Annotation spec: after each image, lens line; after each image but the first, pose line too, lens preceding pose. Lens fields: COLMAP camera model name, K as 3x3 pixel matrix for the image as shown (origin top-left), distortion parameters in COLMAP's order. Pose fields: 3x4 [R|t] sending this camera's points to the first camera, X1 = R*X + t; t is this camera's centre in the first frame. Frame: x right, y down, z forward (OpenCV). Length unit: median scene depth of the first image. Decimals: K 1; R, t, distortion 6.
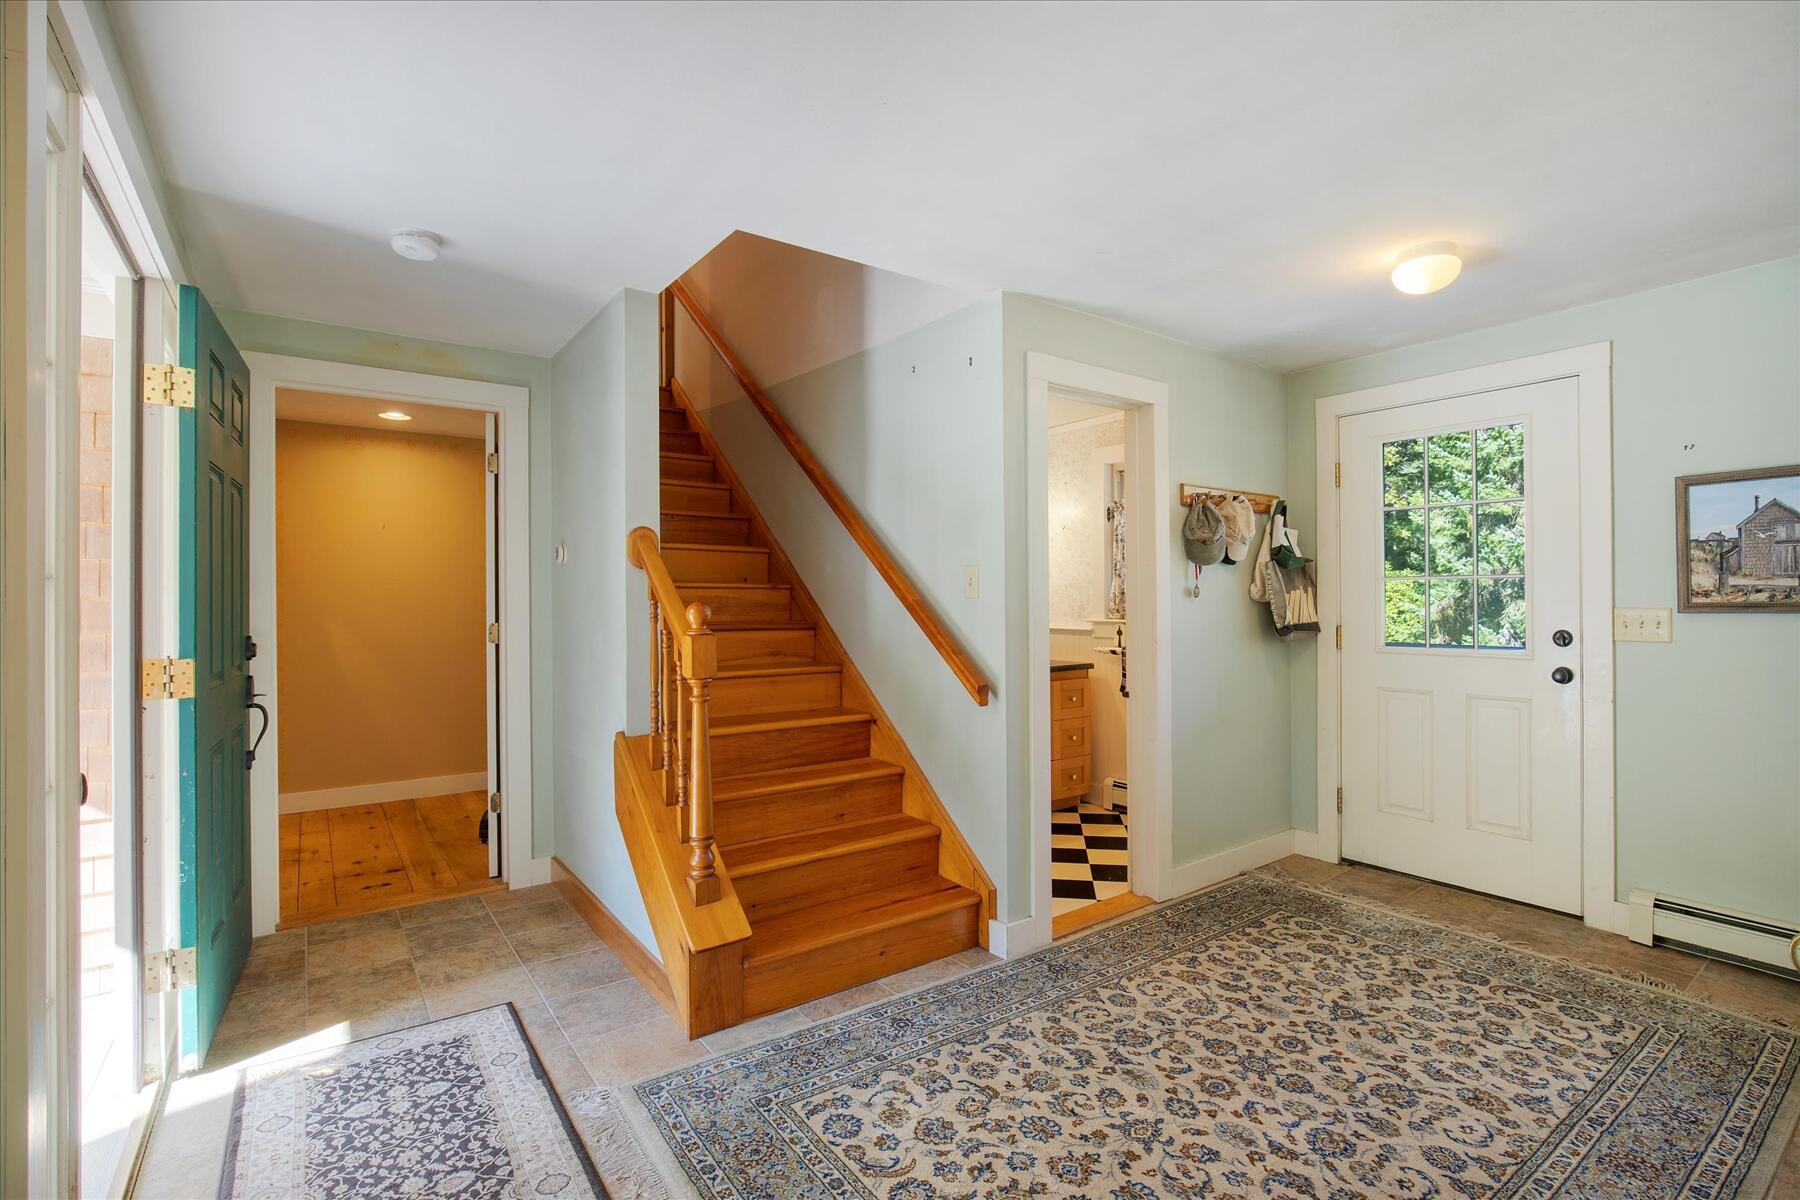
lens RADIAL K [[819.4, 0, 907.2], [0, 819.4, 597.8], [0, 0, 1]] dist [0.009993, -0.000368]
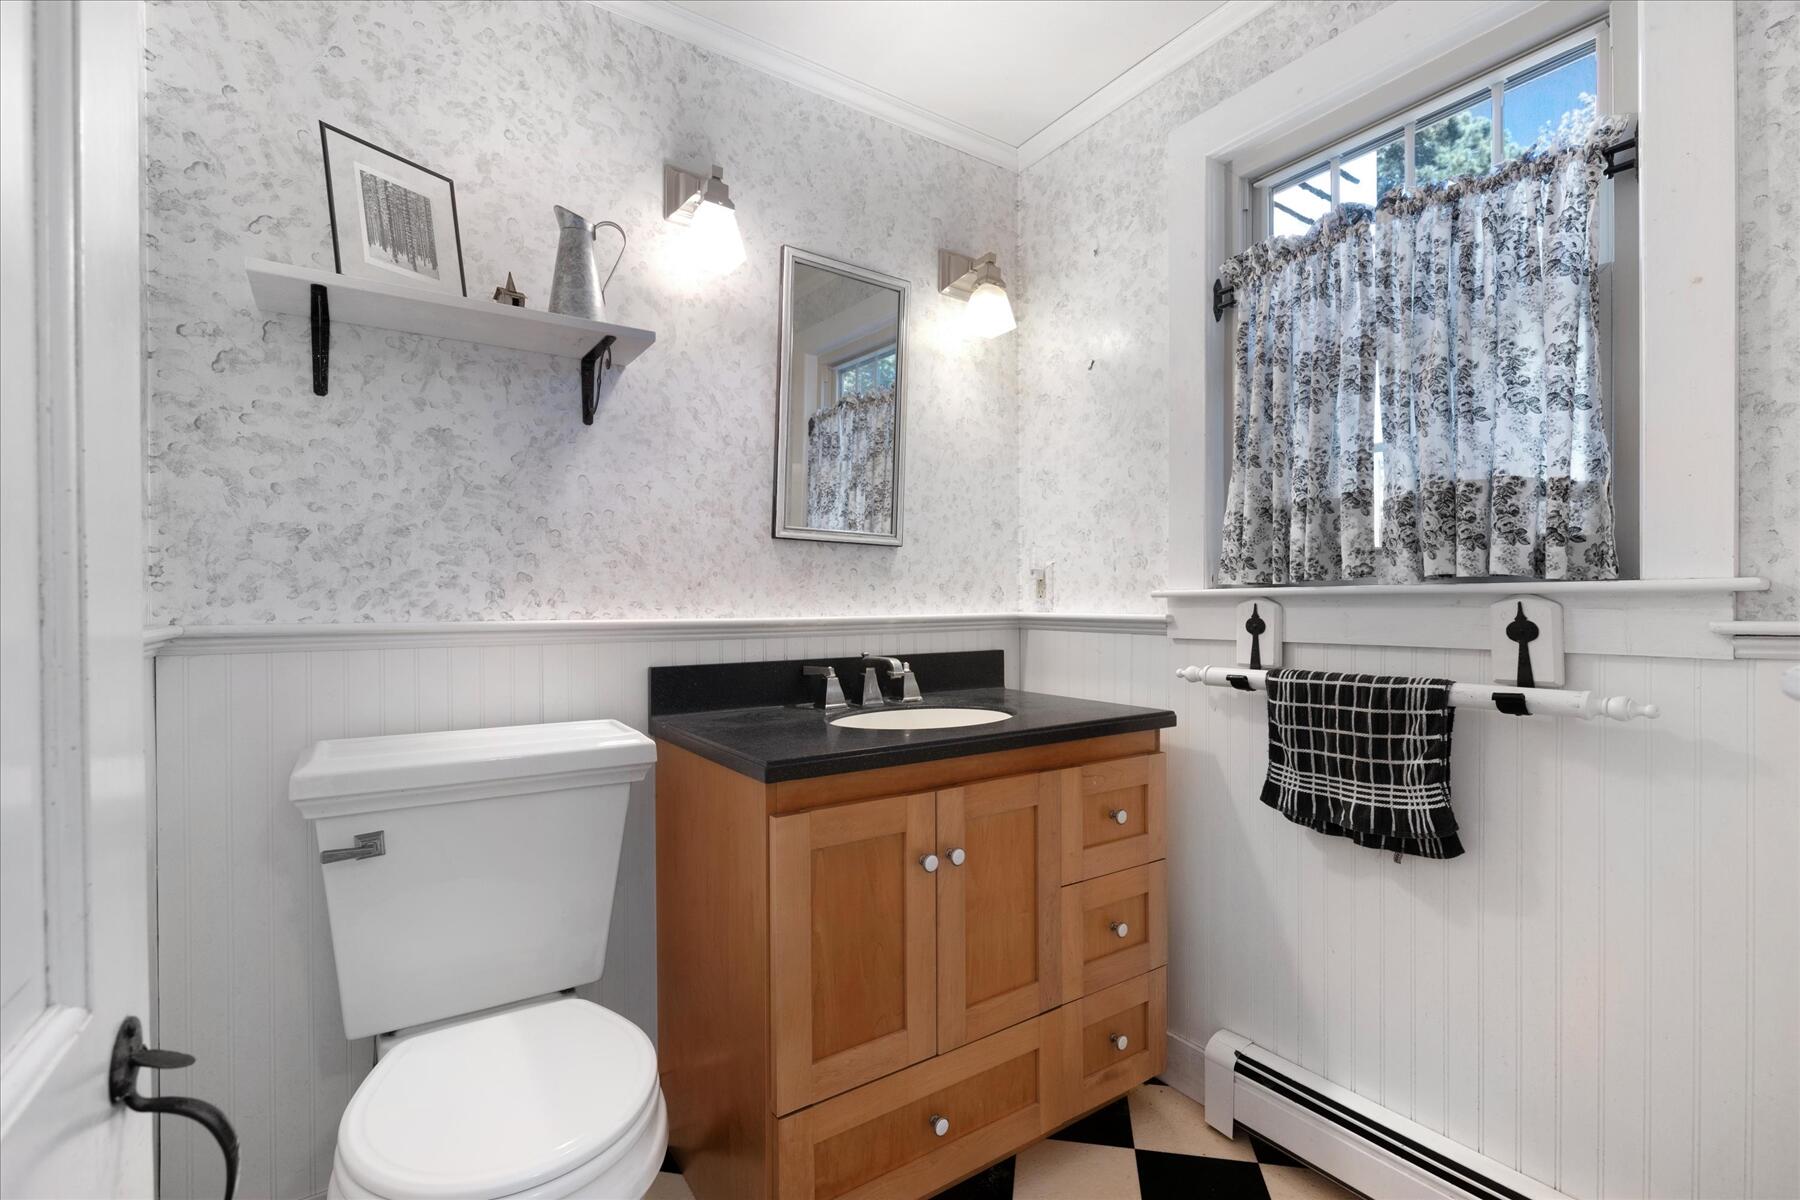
lens RADIAL K [[819.4, 0, 894.3], [0, 819.4, 606.4], [0, 0, 1]] dist [0.009993, -0.000368]
pose [[0.999213, 0.003232, -0.039545, 0.119443], [-0.003274, 0.999994, -0.000998, 0.034796], [0.039541, 0.001127, 0.999217, 0.641318]]
